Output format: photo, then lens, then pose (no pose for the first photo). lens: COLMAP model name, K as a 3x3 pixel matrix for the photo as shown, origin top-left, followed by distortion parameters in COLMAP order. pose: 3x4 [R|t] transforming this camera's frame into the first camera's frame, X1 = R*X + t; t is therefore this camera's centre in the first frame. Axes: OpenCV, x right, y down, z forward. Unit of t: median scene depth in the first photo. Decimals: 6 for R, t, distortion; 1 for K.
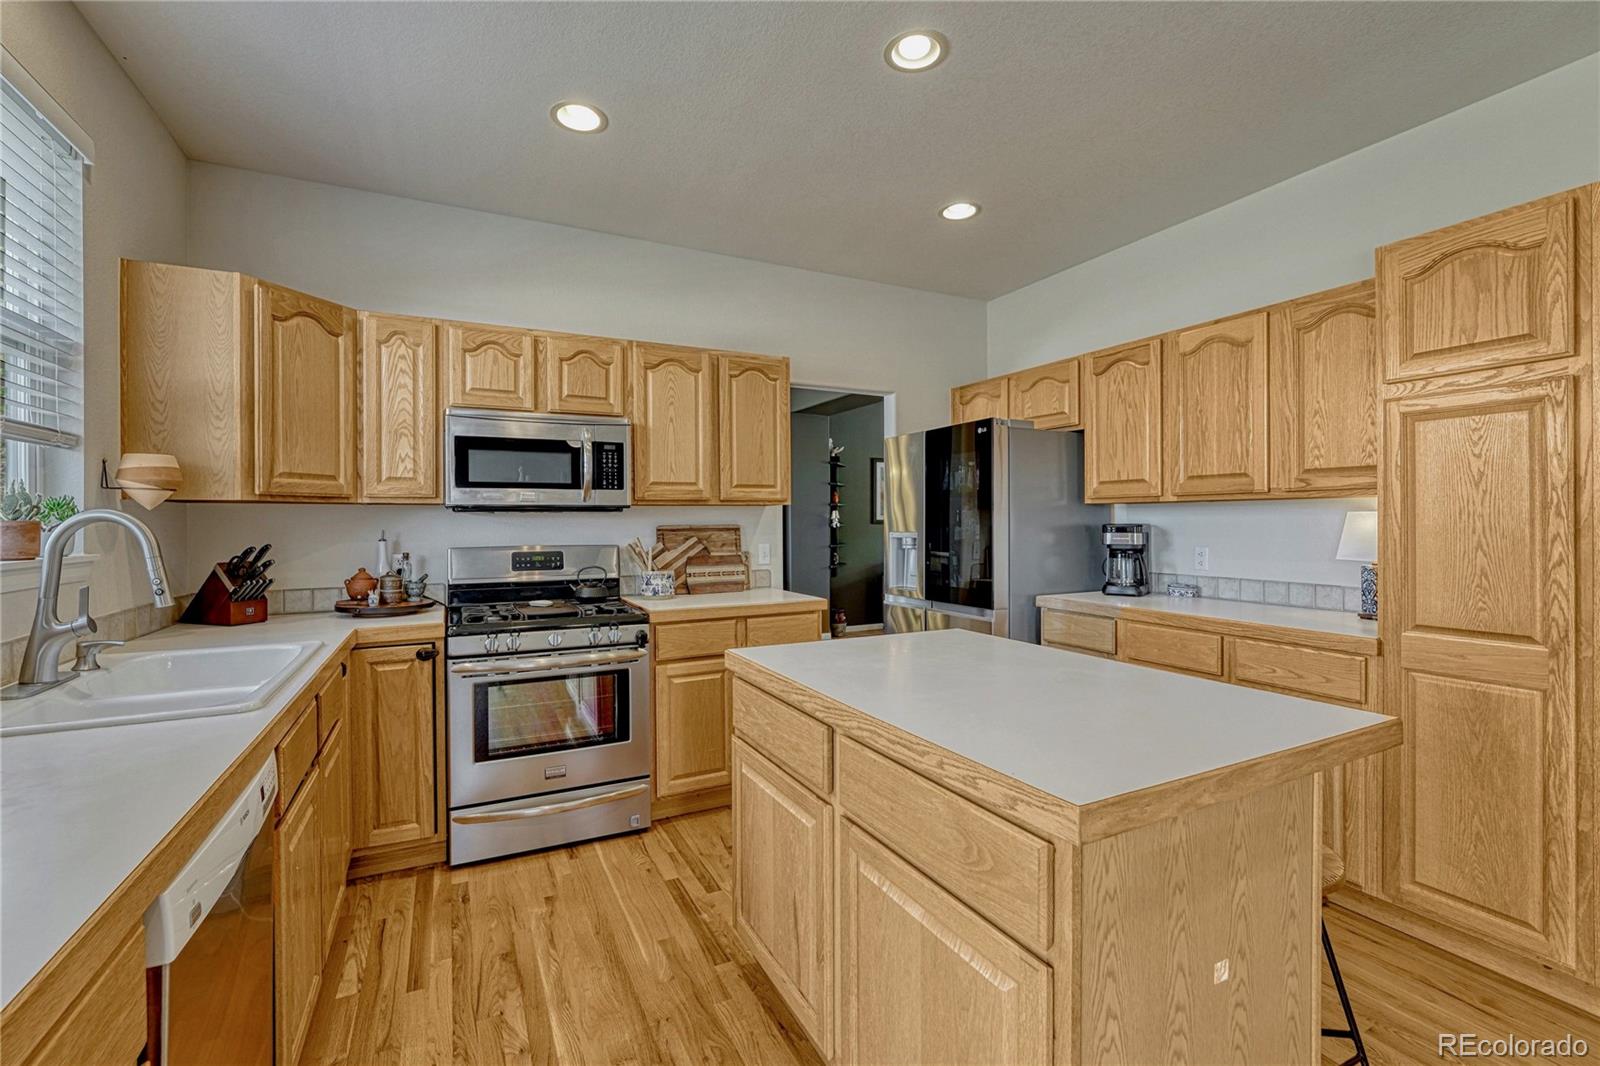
lens RADIAL K [[678.9, 0, 790.9], [0, 678.9, 526.2], [0, 0, 1]] dist [-0.011325, 0.000793]
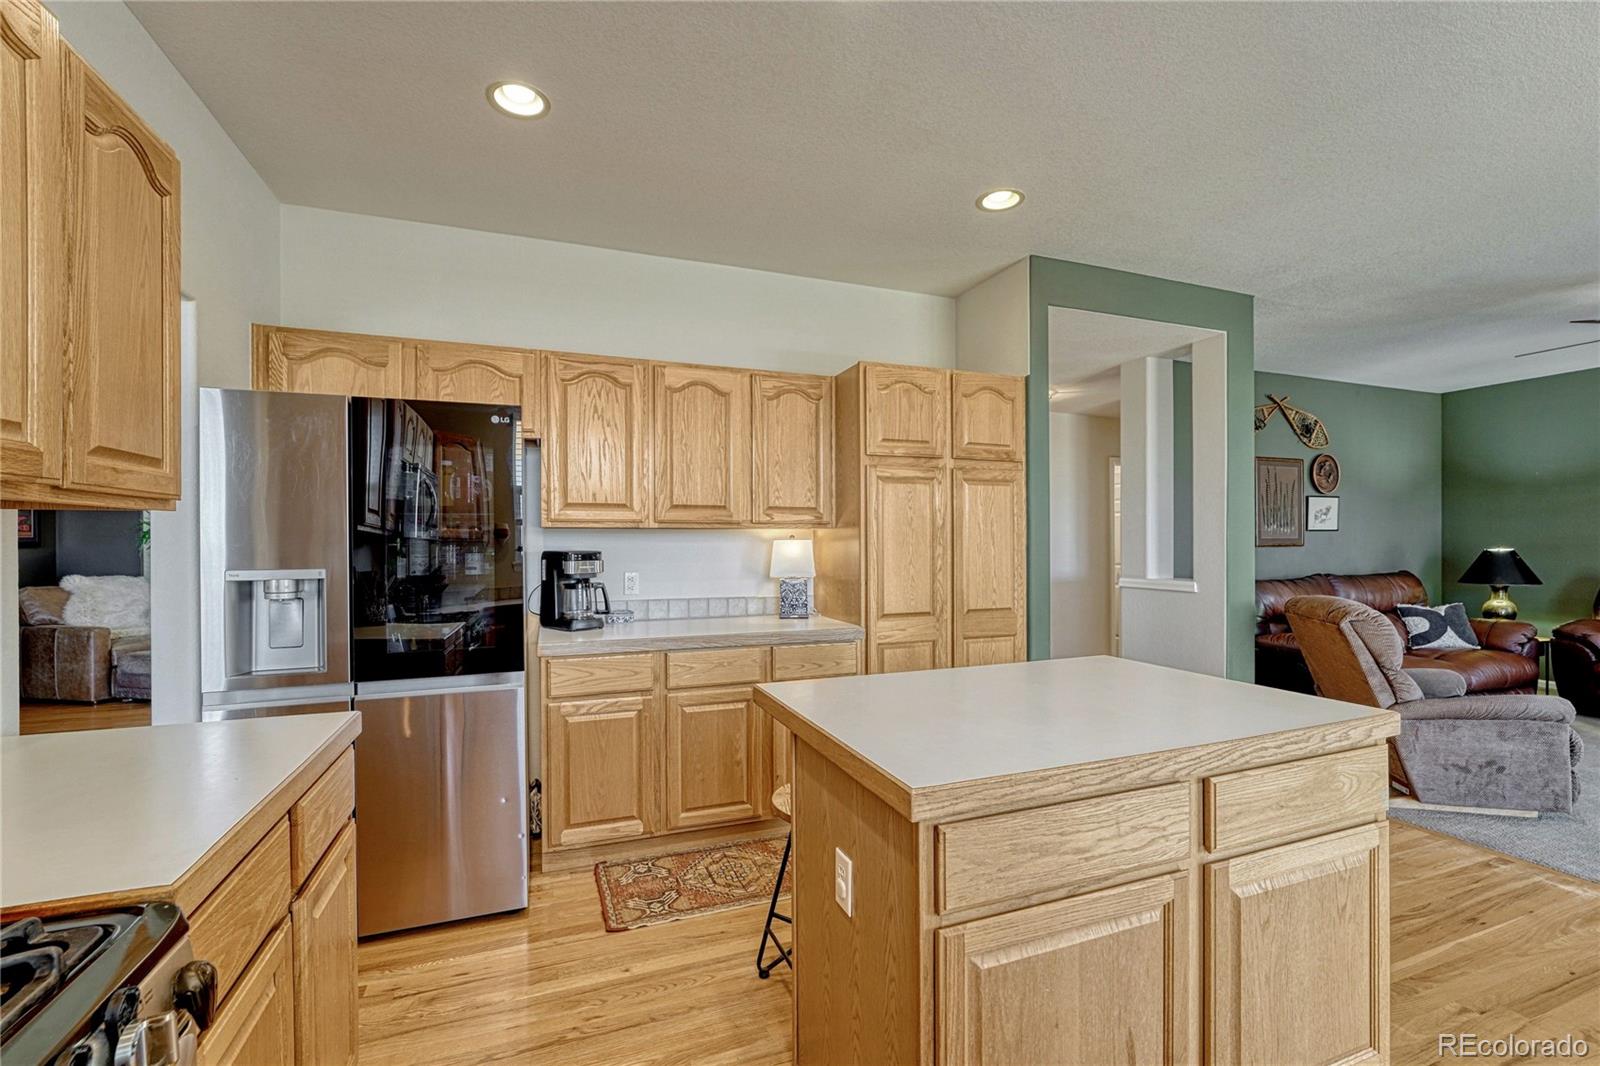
lens RADIAL K [[678.9, 0, 796.9], [0, 678.9, 541.9], [0, 0, 1]] dist [-0.011325, 0.000793]
pose [[0.102869, 0.003133, 0.994690, -0.460498], [0.008910, 0.999952, -0.004071, -0.010828], [-0.994655, 0.009281, 0.102837, 0.737944]]
